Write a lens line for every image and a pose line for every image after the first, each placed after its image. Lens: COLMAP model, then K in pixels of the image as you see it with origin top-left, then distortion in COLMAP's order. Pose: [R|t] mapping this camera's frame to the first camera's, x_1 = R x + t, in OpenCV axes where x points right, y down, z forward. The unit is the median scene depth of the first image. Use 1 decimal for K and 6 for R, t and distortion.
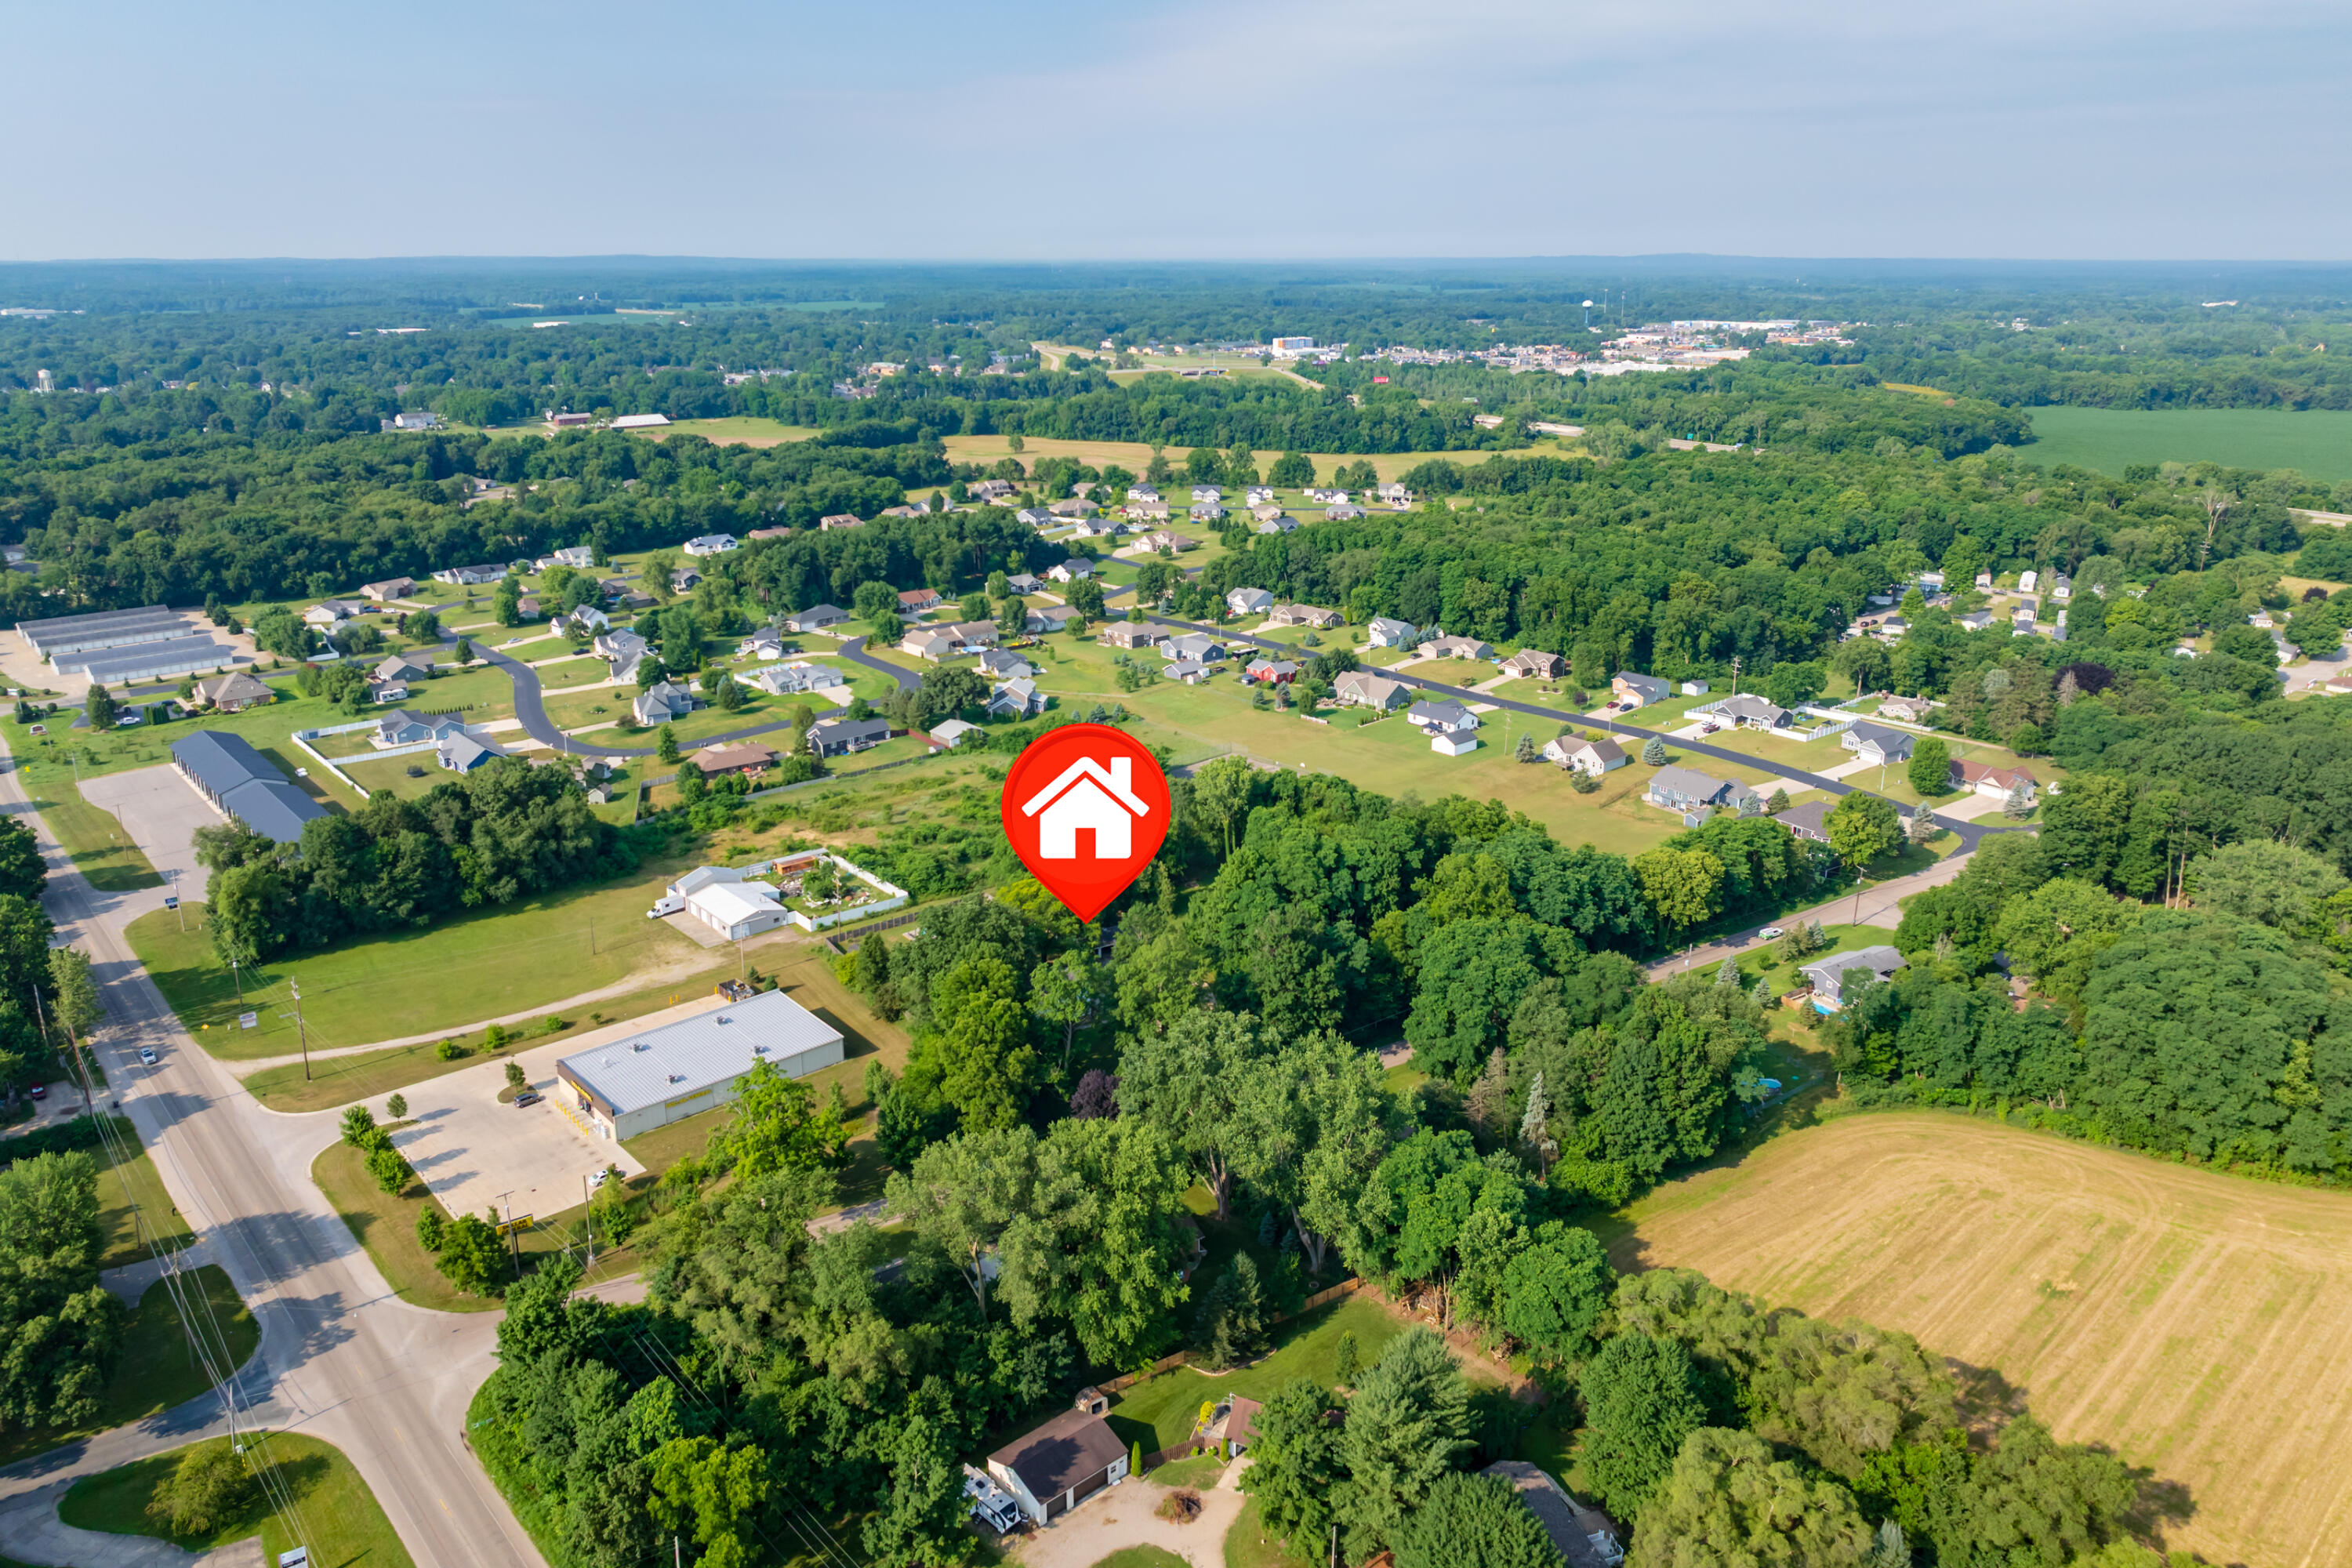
lens RADIAL K [[1646.6, 0, 1187.7], [0, 1646.6, 783.6], [0, 0, 1]] dist [-0.020527, 0.004454]
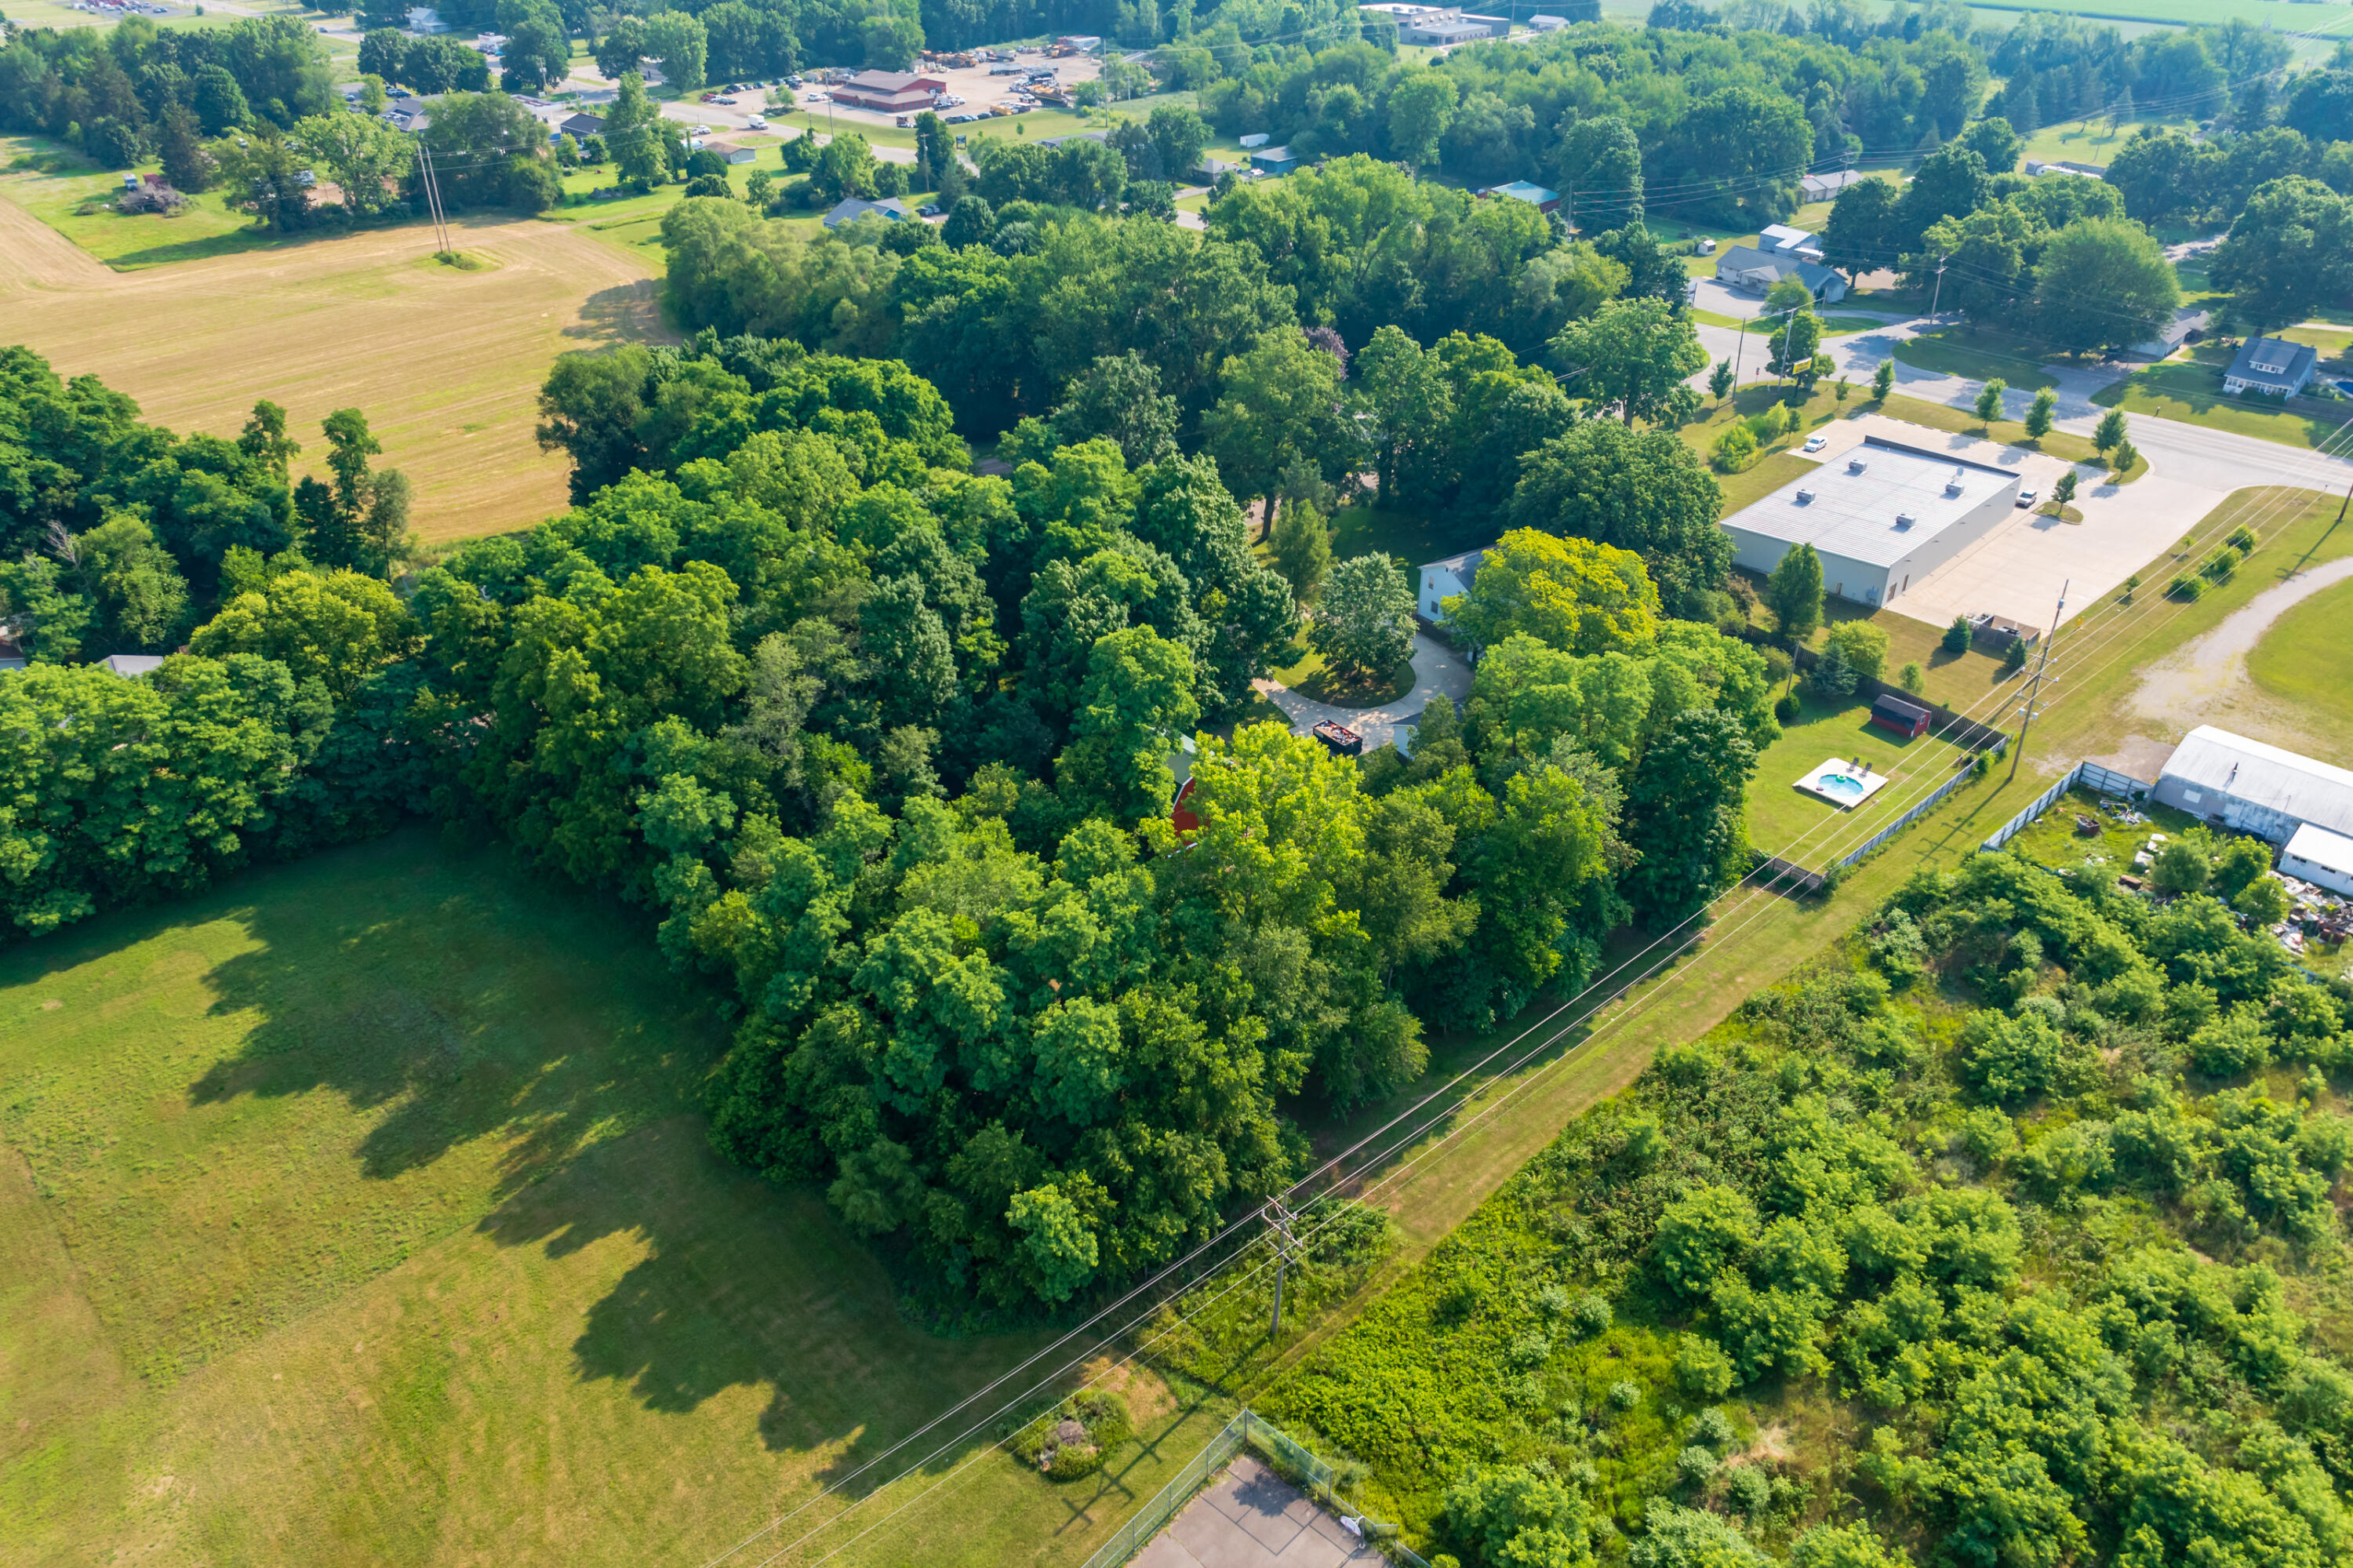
lens RADIAL K [[1647.4, 0, 1188.2], [0, 1647.4, 783.6], [0, 0, 1]] dist [-0.020527, 0.004454]
pose [[-0.998077, 0.039130, -0.048066, 0.044017], [-0.011430, 0.646001, 0.763251, -0.208969], [0.060916, 0.762333, -0.644312, 0.980804]]
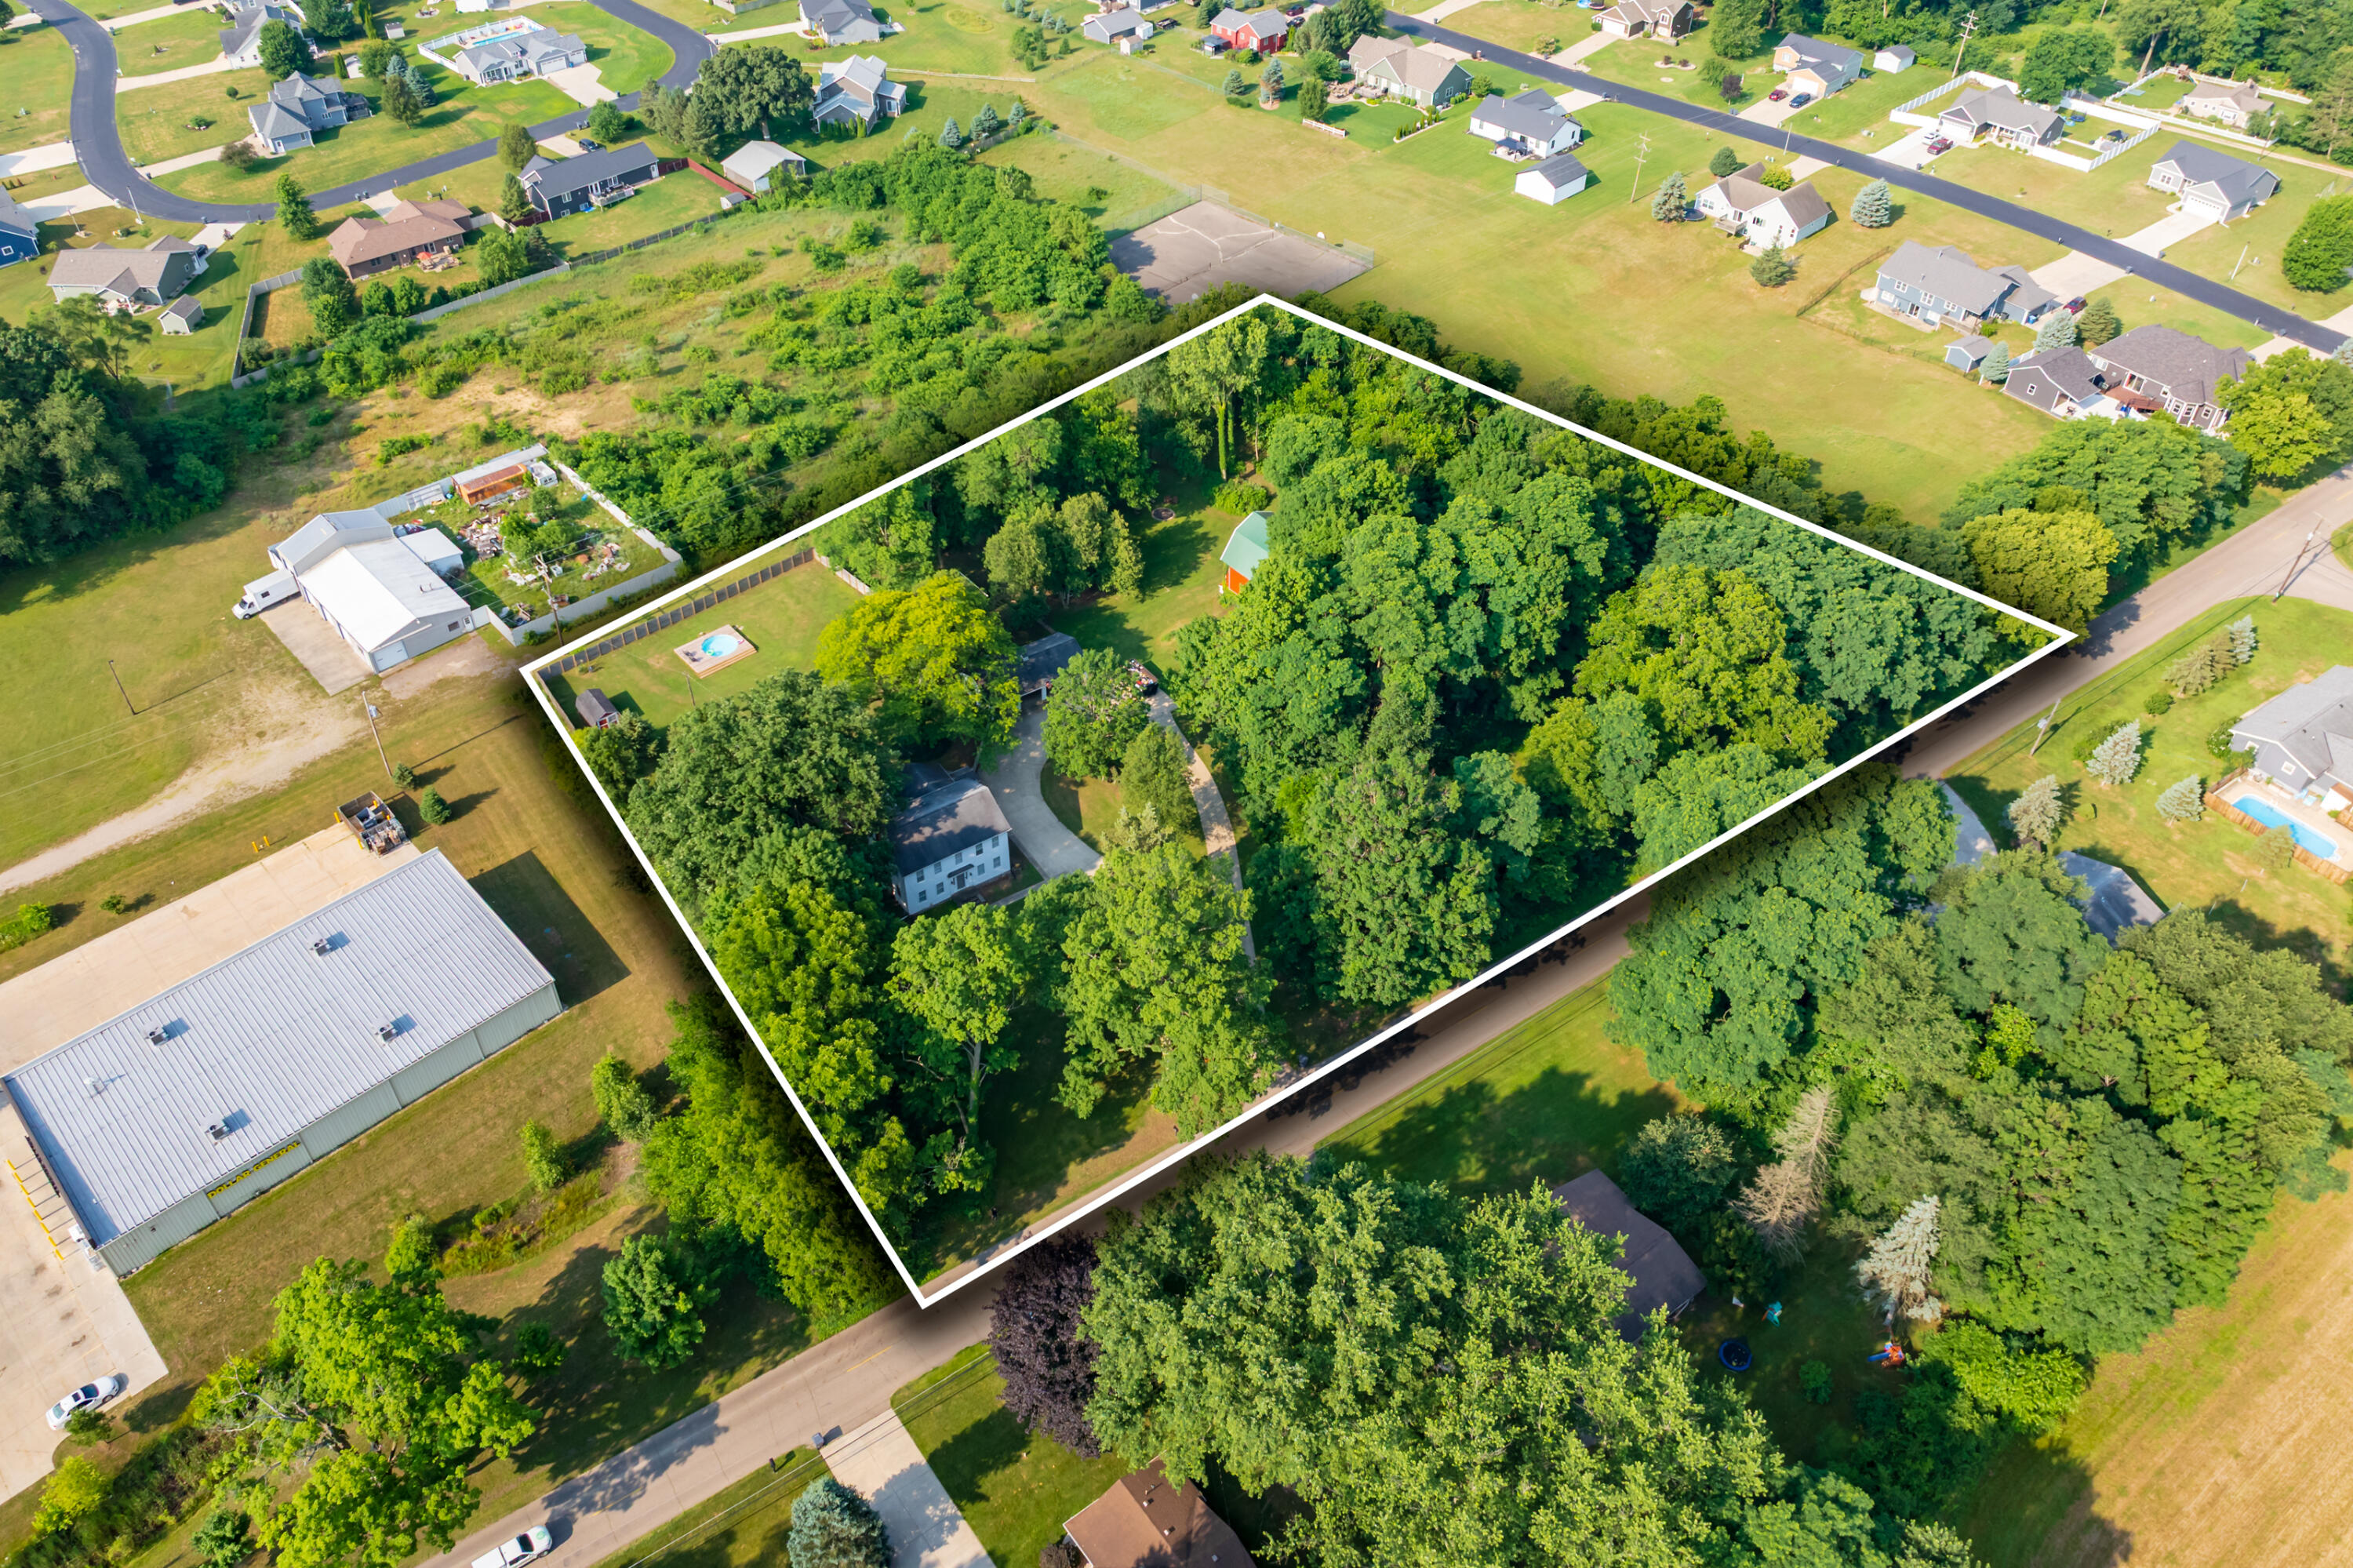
lens RADIAL K [[1700.8, 0, 1144.9], [0, 1700.8, 743.7], [0, 0, 1]] dist [-0.028271, 0.012066]
pose [[0.999294, -0.022637, 0.029996, -0.019815], [0.009081, 0.920012, 0.391786, -0.083541], [-0.036466, -0.391237, 0.919567, 0.324337]]
